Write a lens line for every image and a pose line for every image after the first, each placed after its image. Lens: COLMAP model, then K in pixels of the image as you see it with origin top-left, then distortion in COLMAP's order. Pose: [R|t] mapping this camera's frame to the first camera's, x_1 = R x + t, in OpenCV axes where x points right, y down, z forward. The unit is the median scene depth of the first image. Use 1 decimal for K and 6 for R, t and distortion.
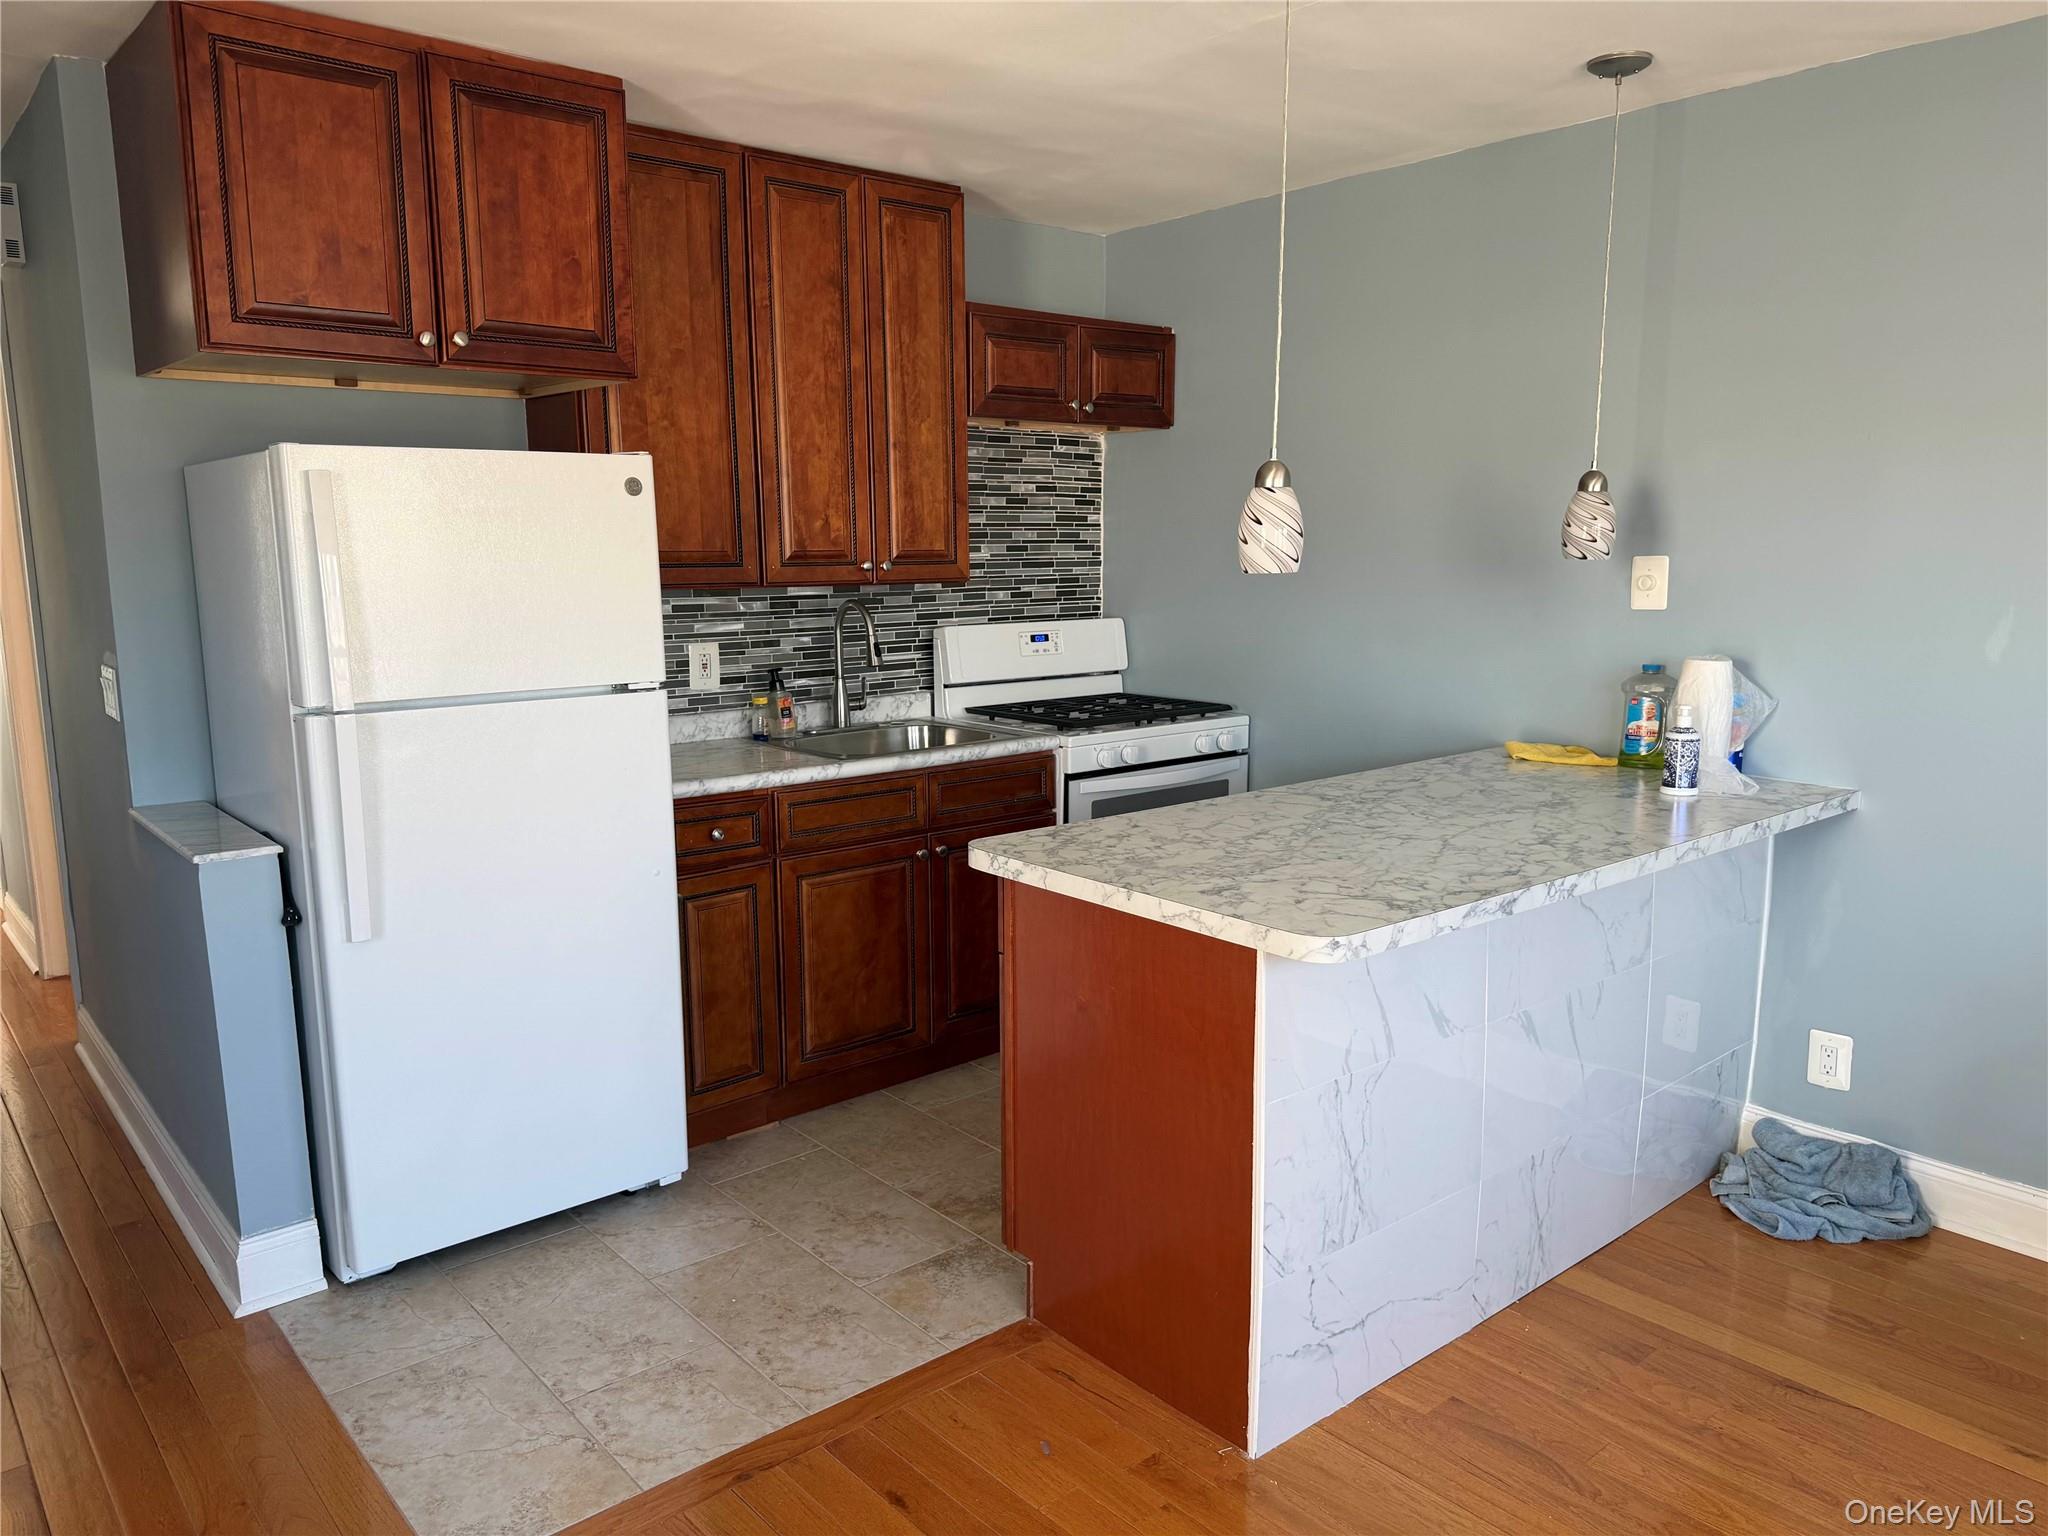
lens RADIAL K [[1454.3, 0, 1023.9], [0, 1454.3, 779.7], [0, 0, 1]] dist [0.042263, -0.046940]
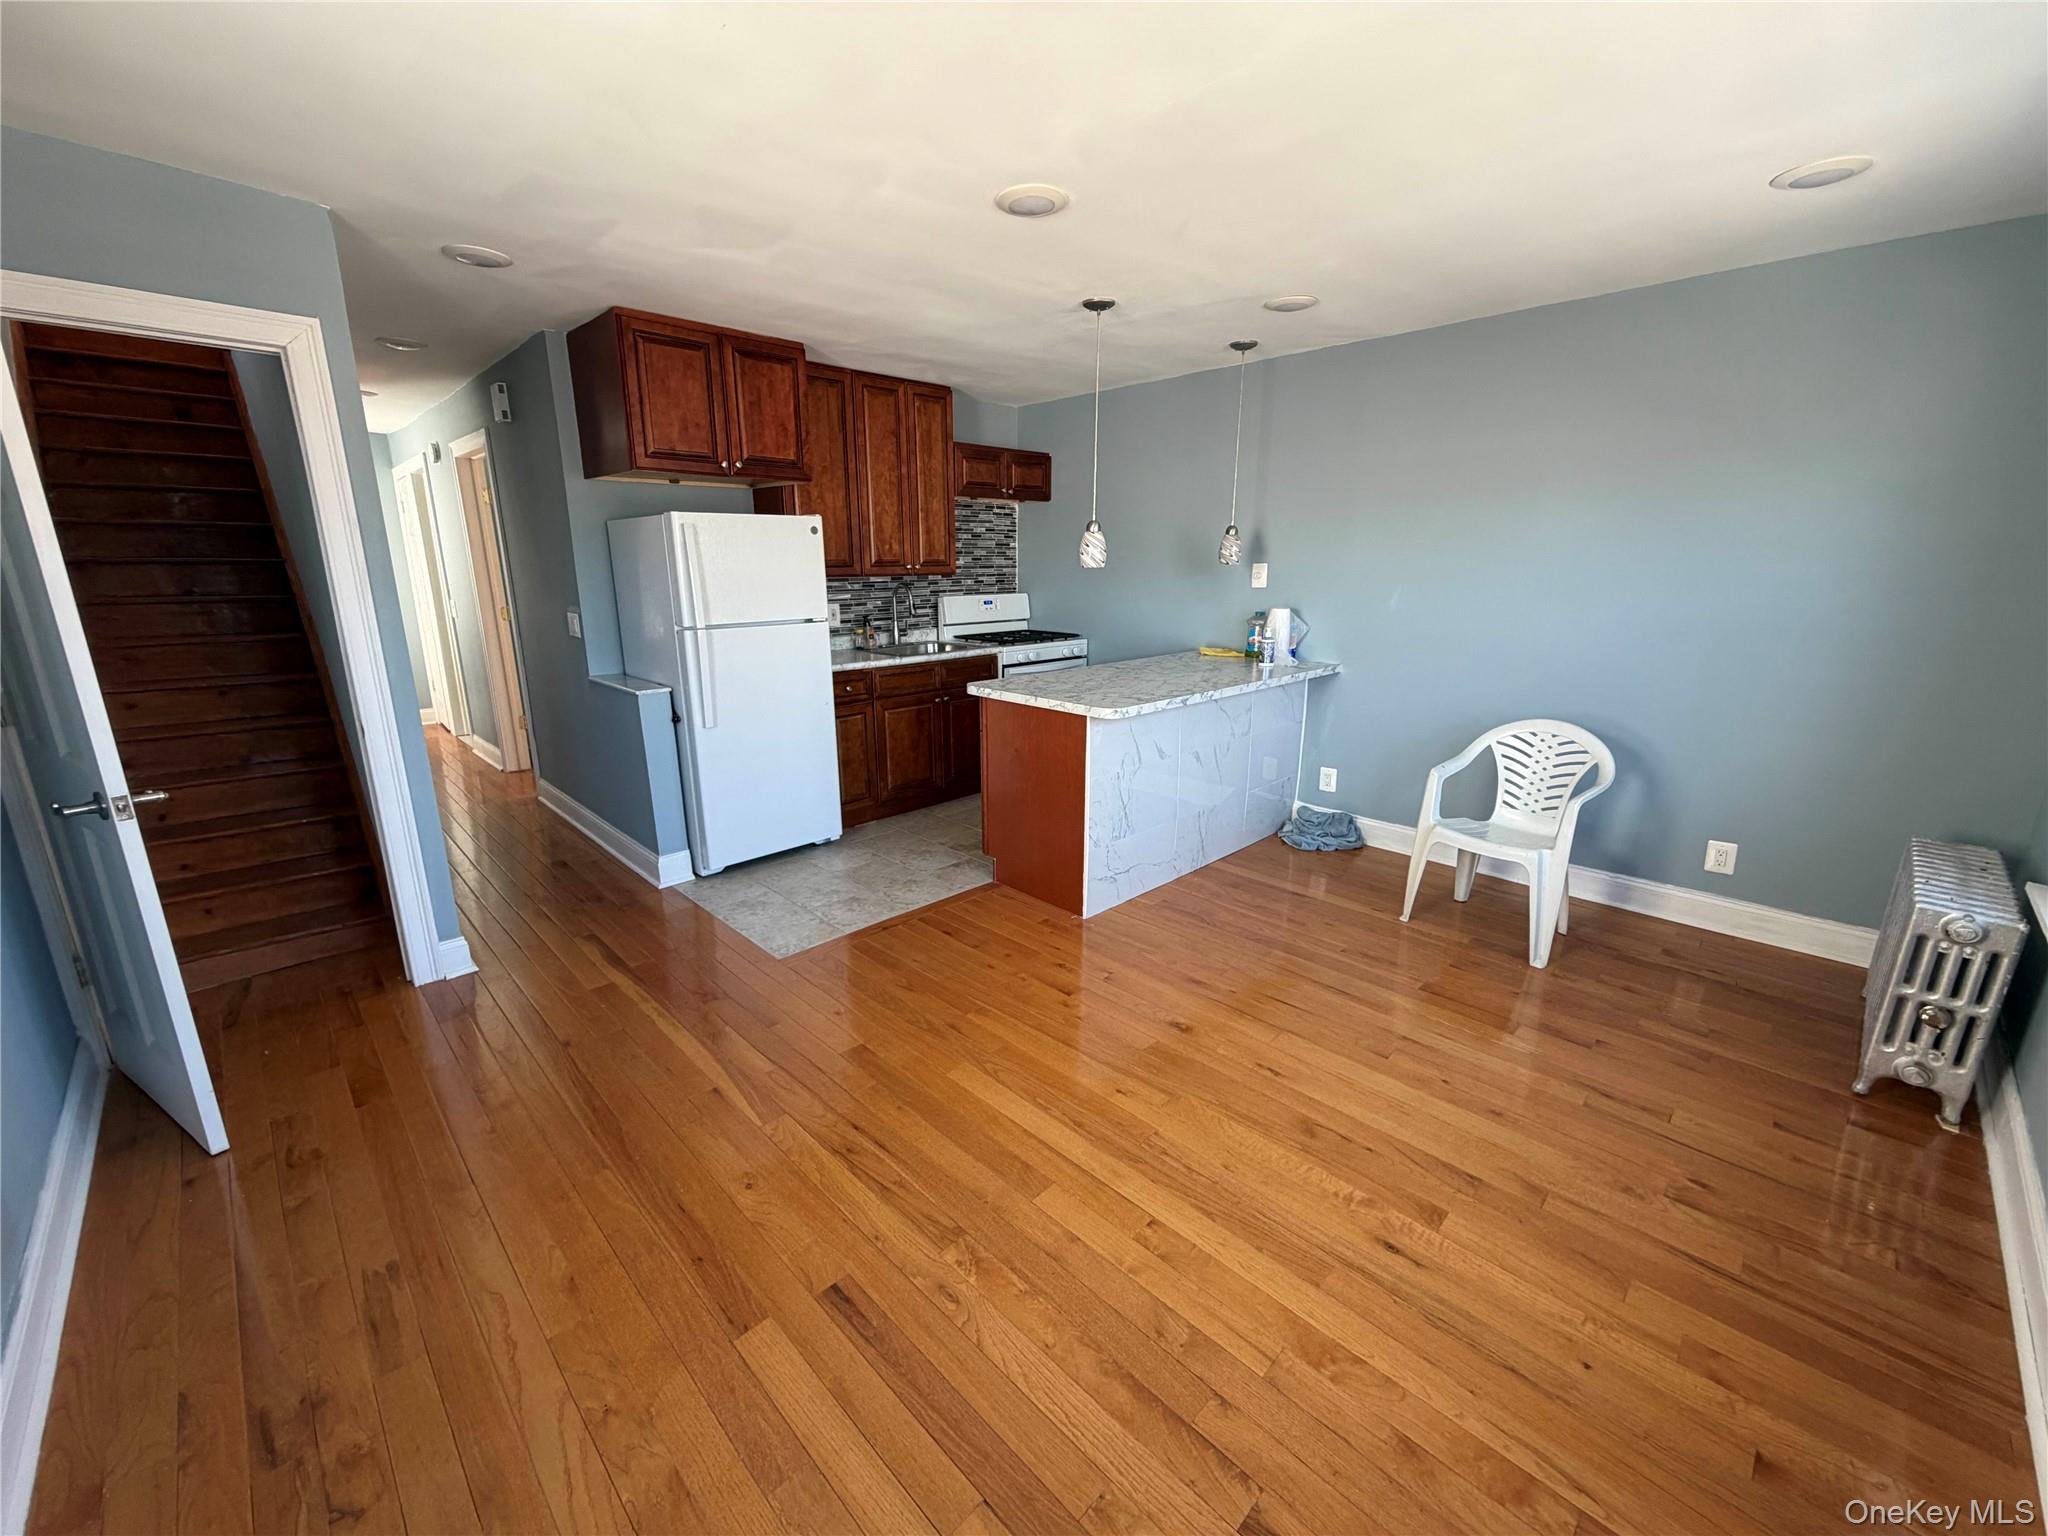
lens RADIAL K [[821.5, 0, 1018.4], [0, 821.5, 766.1], [0, 0, 1]] dist [-0.003622, 0.000803]
pose [[0.997850, -0.014031, 0.064026, -0.037670], [0.008591, 0.996389, 0.084467, 0.057850], [-0.064980, -0.083735, 0.994367, -0.311393]]
